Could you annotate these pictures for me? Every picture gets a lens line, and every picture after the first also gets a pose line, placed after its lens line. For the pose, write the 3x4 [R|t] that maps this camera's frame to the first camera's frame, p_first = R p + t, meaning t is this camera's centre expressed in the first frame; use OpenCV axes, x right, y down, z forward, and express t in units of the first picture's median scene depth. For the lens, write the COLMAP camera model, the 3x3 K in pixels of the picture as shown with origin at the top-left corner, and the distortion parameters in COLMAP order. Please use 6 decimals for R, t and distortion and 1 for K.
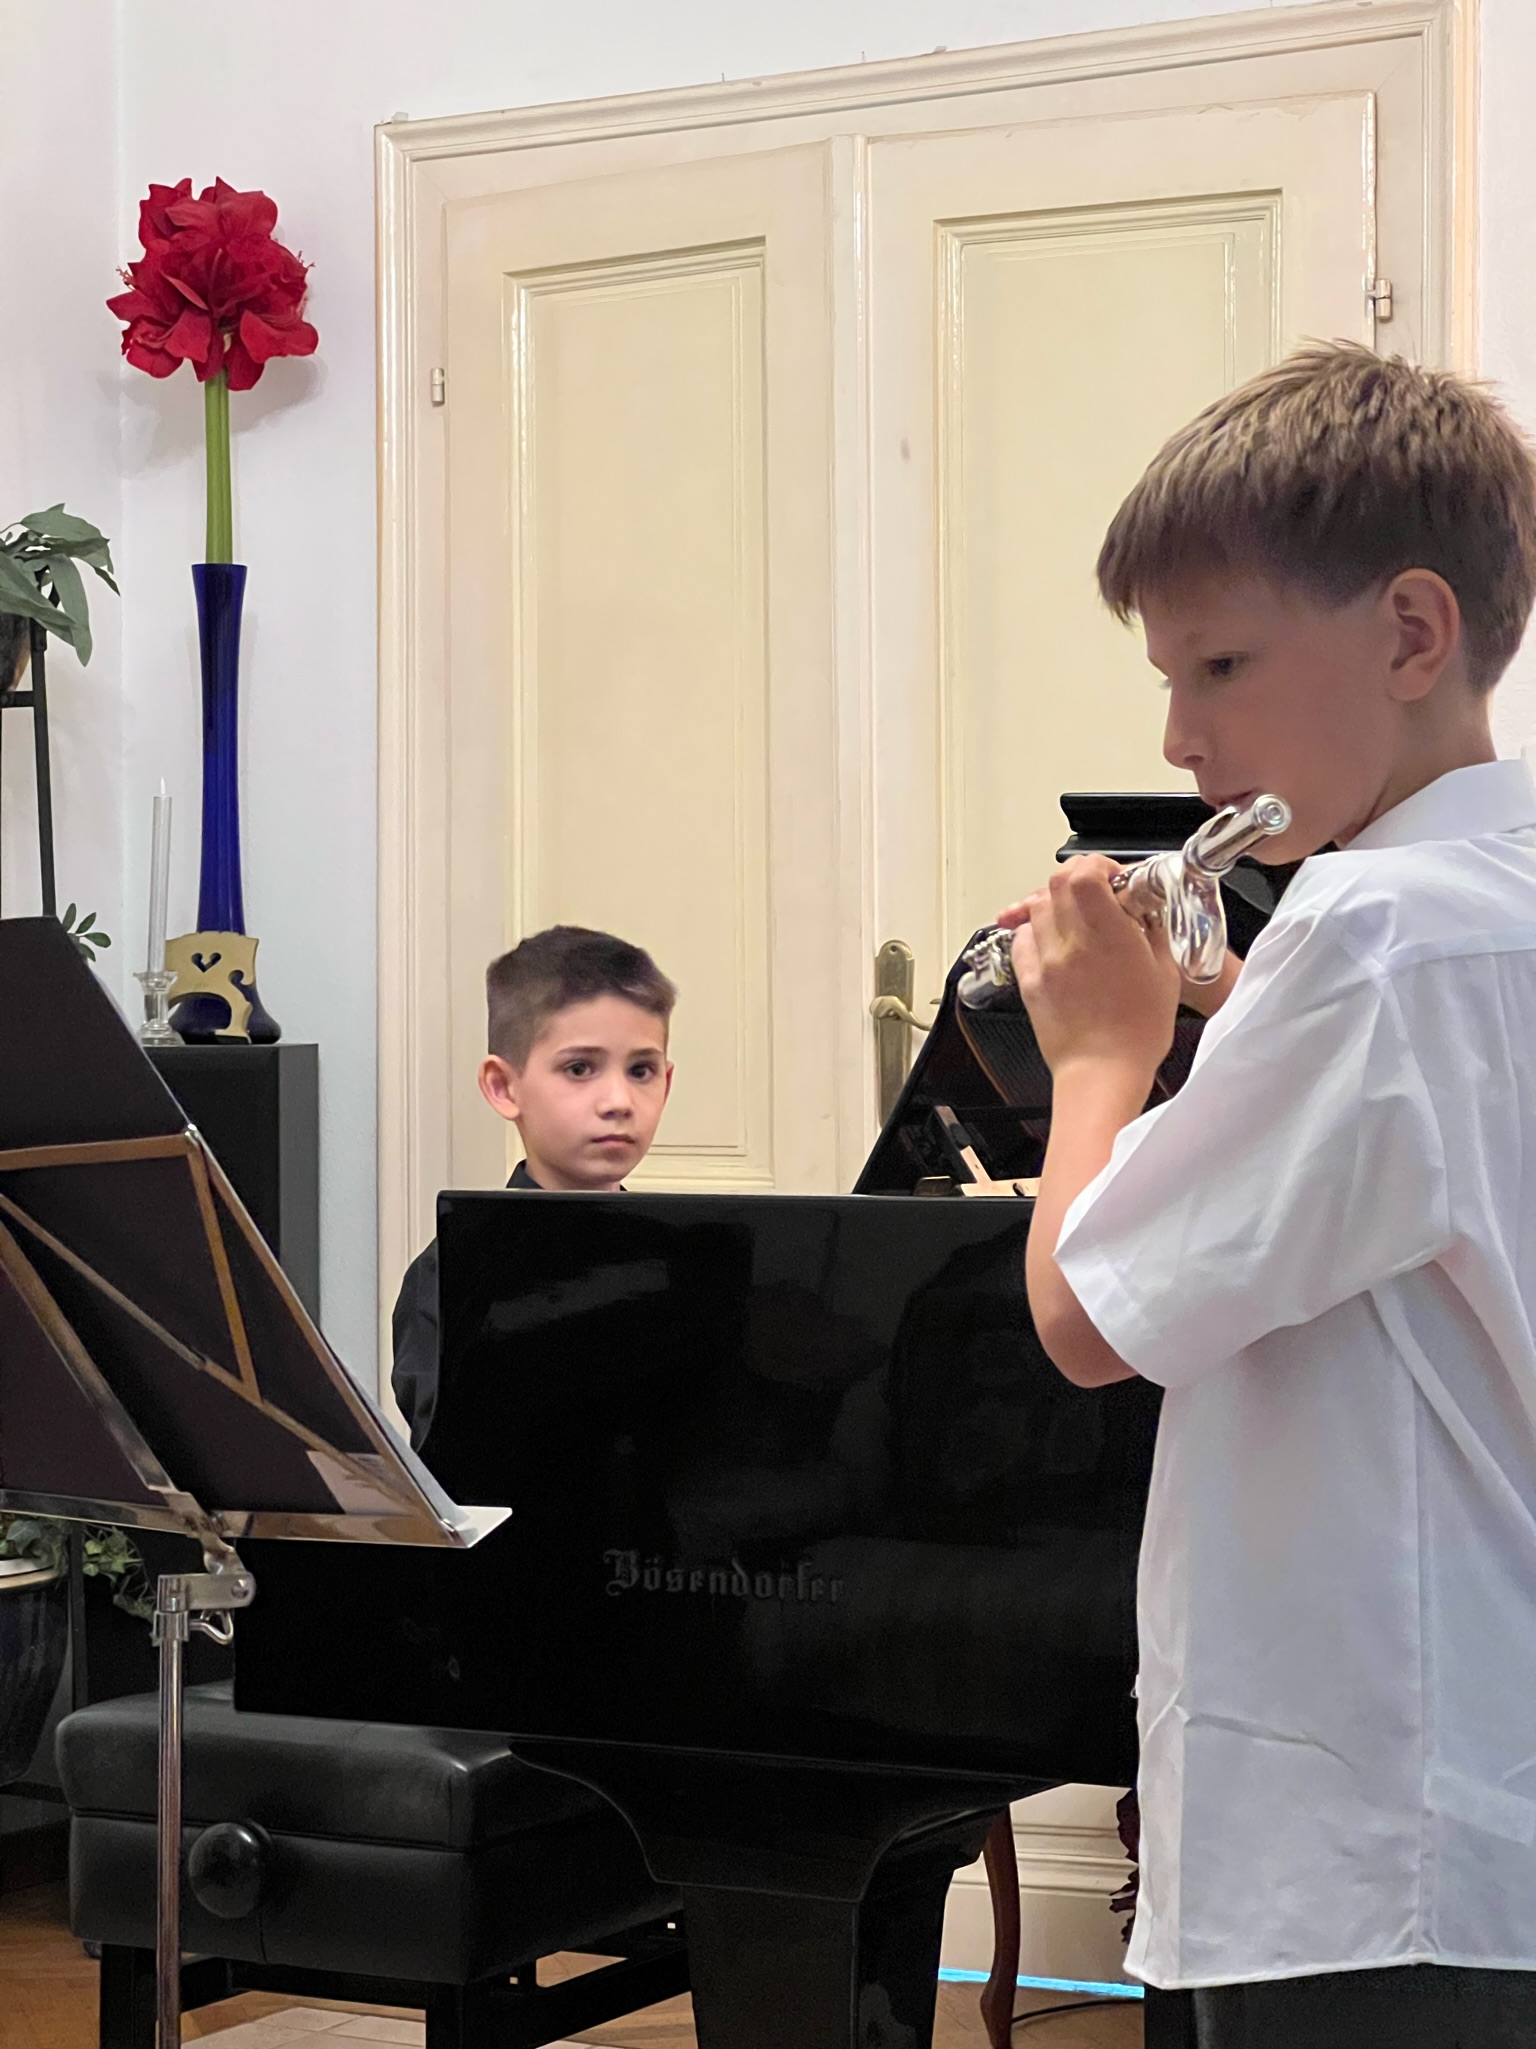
lens RADIAL K [[5010.3, 0, 769.1], [0, 5010.3, 1021.7], [0, 0, 1]] dist [0.237344, 0.000000]
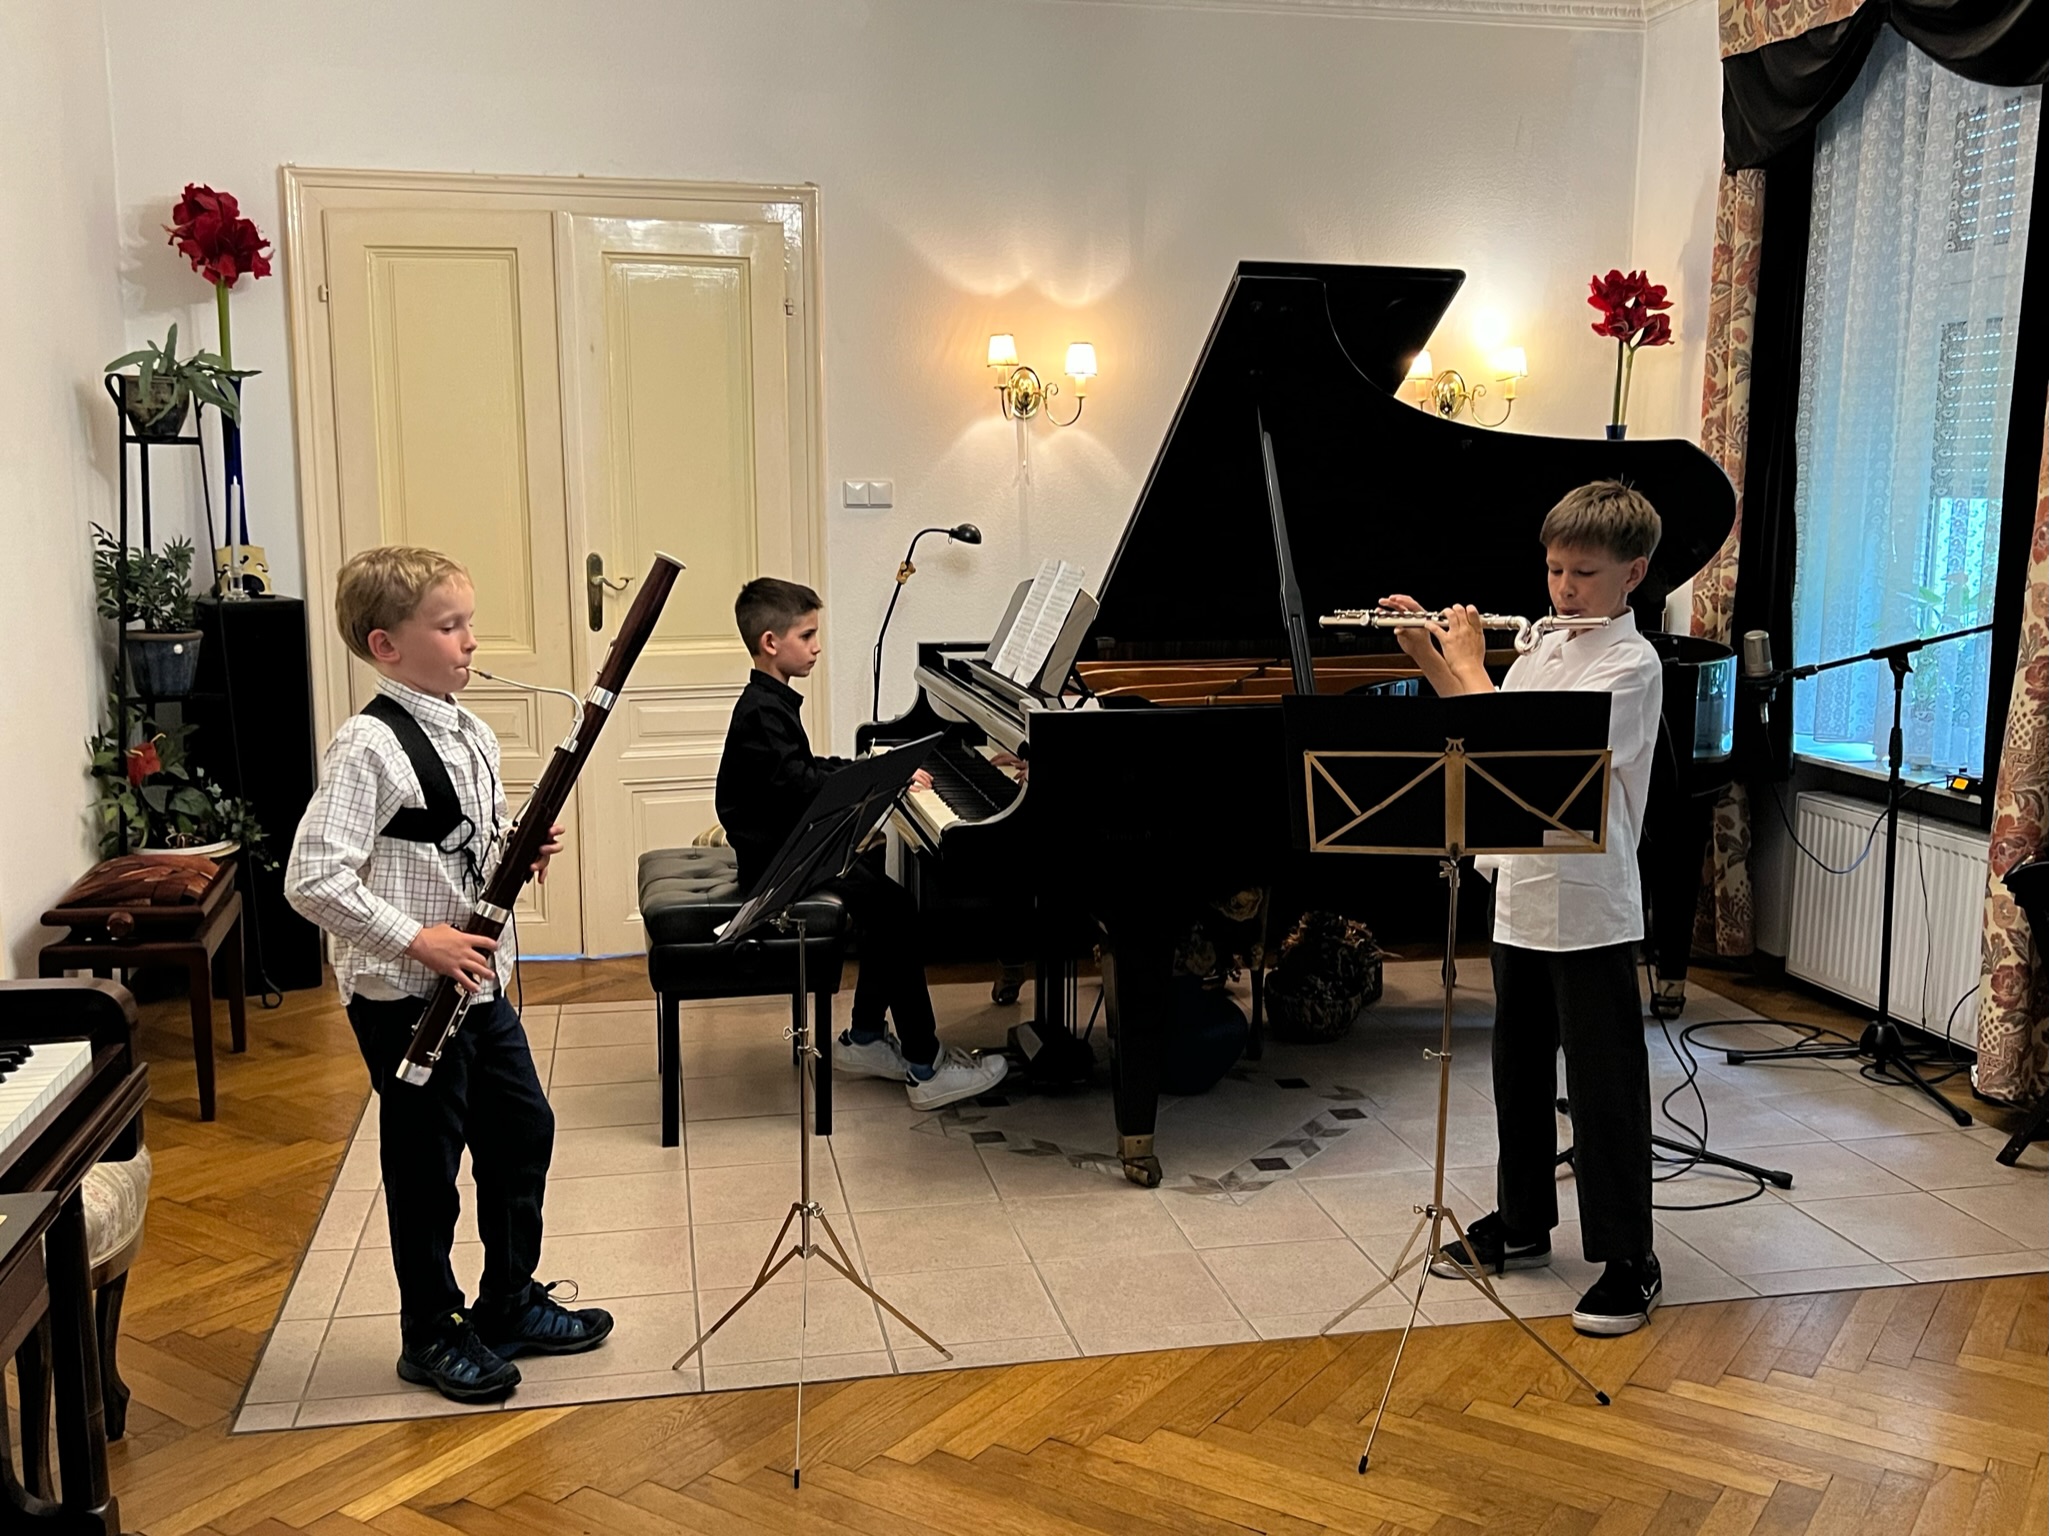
lens RADIAL K [[1972.2, 0, 1049.2], [0, 1972.2, 797.2], [0, 0, 1]] dist [0.011932, 0.000000]
pose [[0.739556, -0.091379, 0.666863, -0.438015], [-0.016266, 0.988026, 0.153425, -0.046392], [-0.672898, -0.124314, 0.729215, 0.123159]]
